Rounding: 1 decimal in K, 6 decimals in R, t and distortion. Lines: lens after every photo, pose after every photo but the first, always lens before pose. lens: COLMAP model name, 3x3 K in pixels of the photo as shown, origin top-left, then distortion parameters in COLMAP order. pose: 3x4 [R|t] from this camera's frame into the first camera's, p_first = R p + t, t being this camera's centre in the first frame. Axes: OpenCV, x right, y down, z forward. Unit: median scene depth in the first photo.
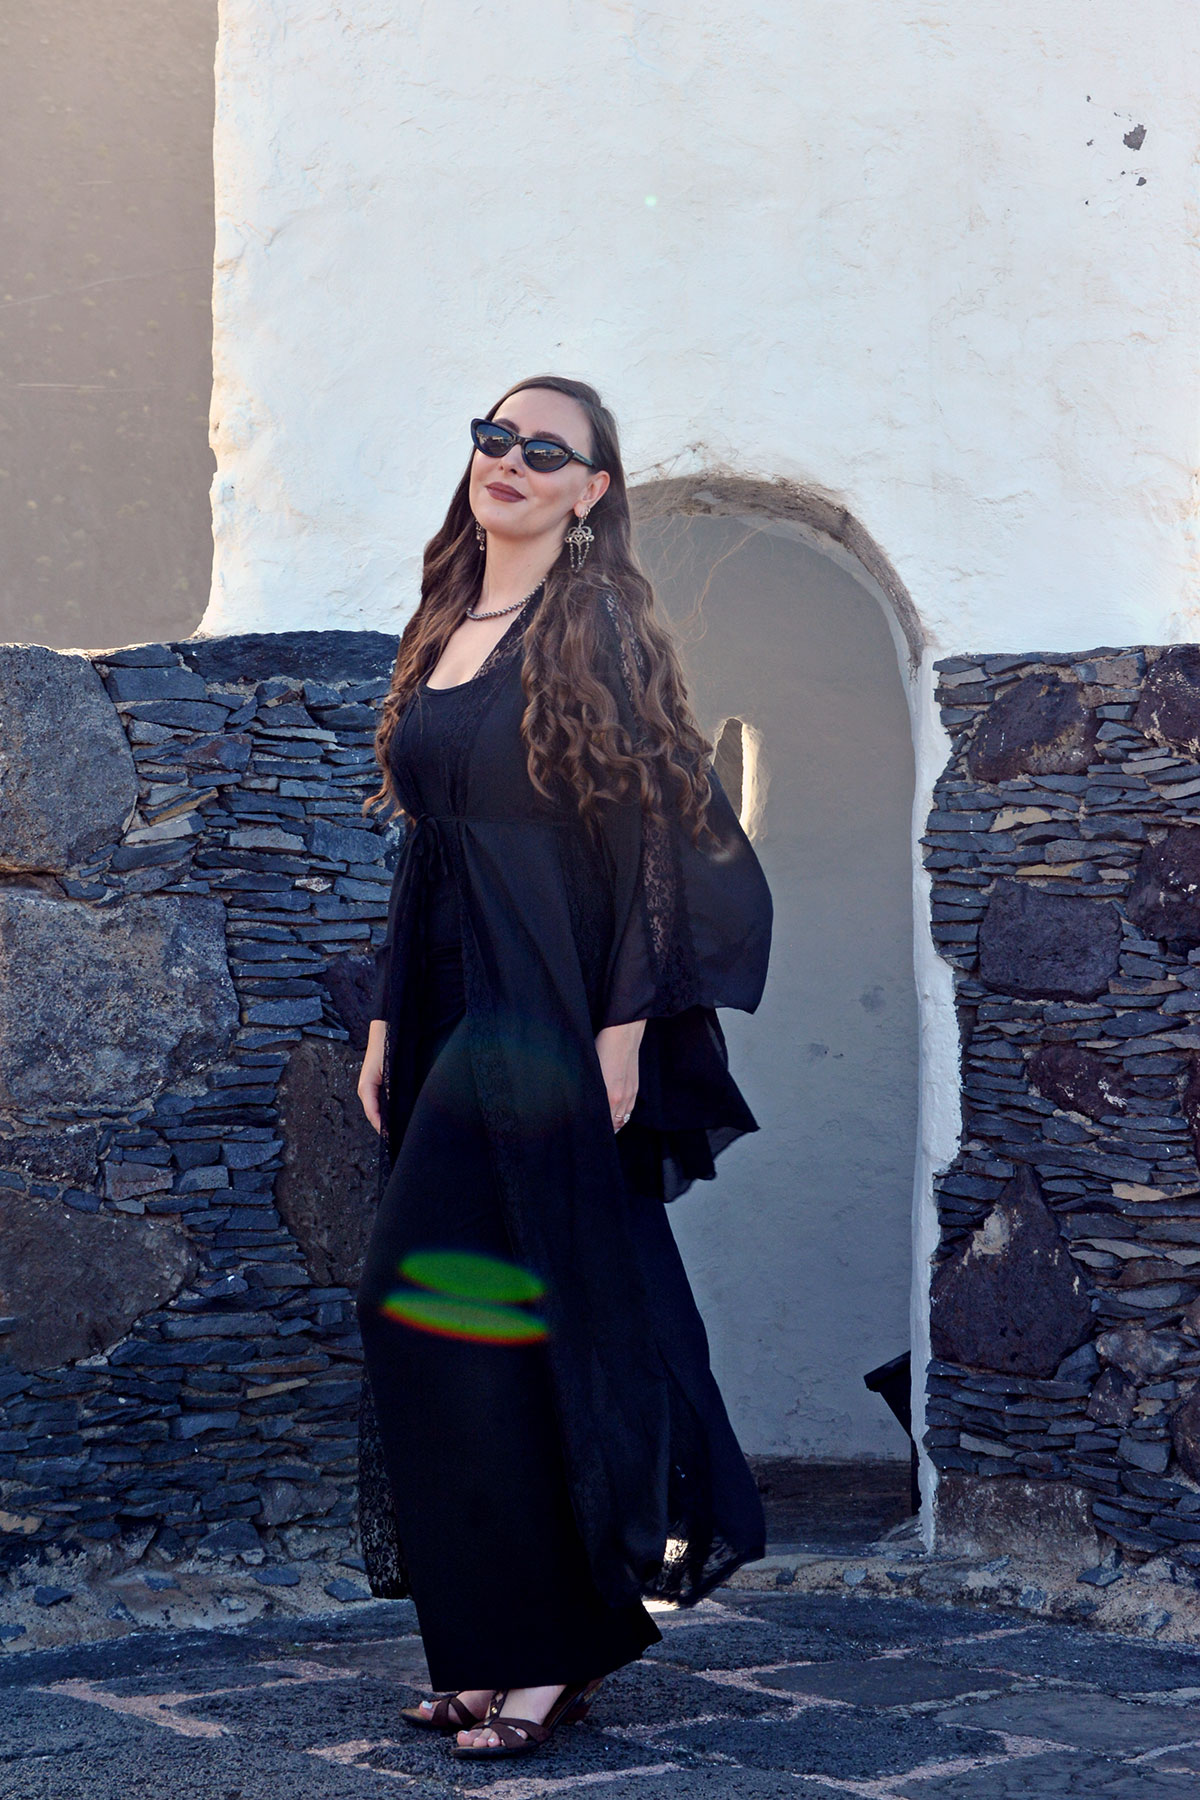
lens RADIAL K [[4307.9, 0, 601.7], [0, 4307.9, 649.8], [0, 0, 1]] dist [-0.039506, 0.125384]
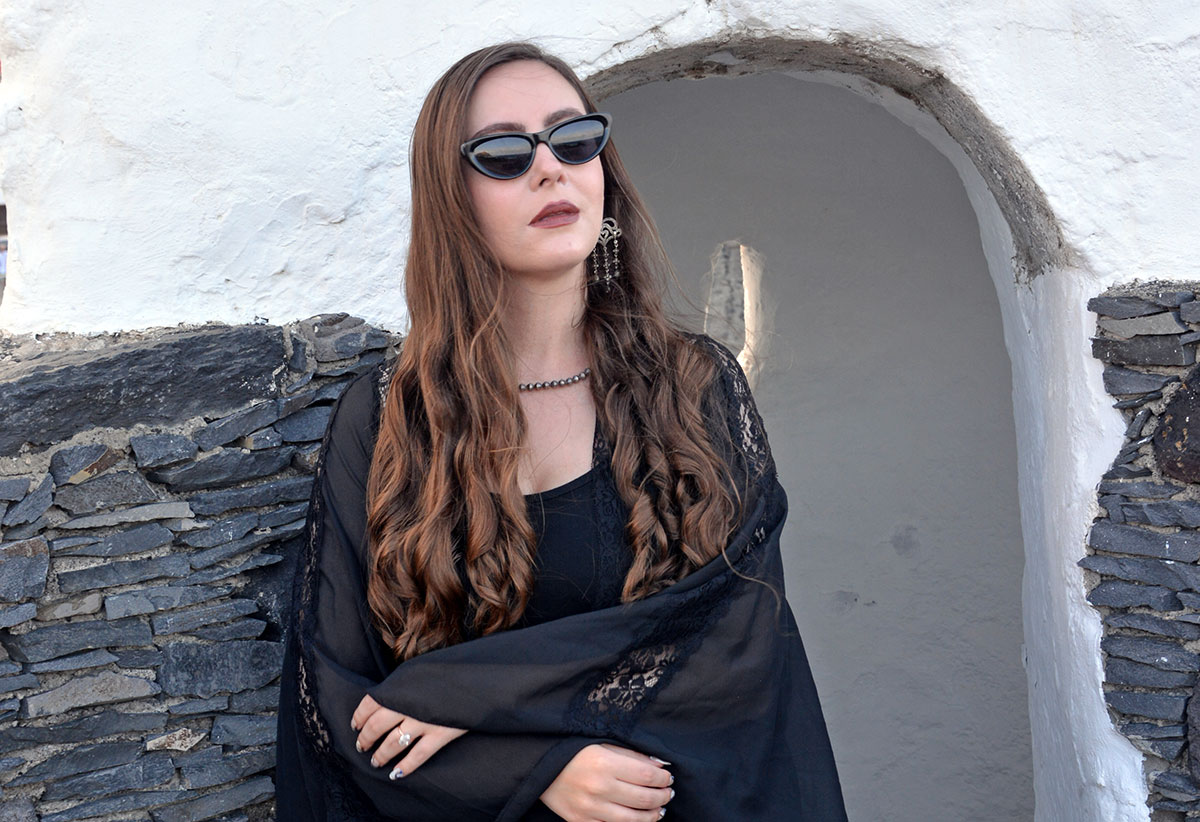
lens RADIAL K [[2638.8, 0, 563.0], [0, 2638.8, 460.3], [0, 0, 1]] dist [-0.056817, 0.205420]
pose [[0.997227, -0.073538, -0.011420, -0.001308], [0.074390, 0.980697, 0.180831, -0.054511], [-0.002098, -0.181179, 0.983448, 0.620209]]
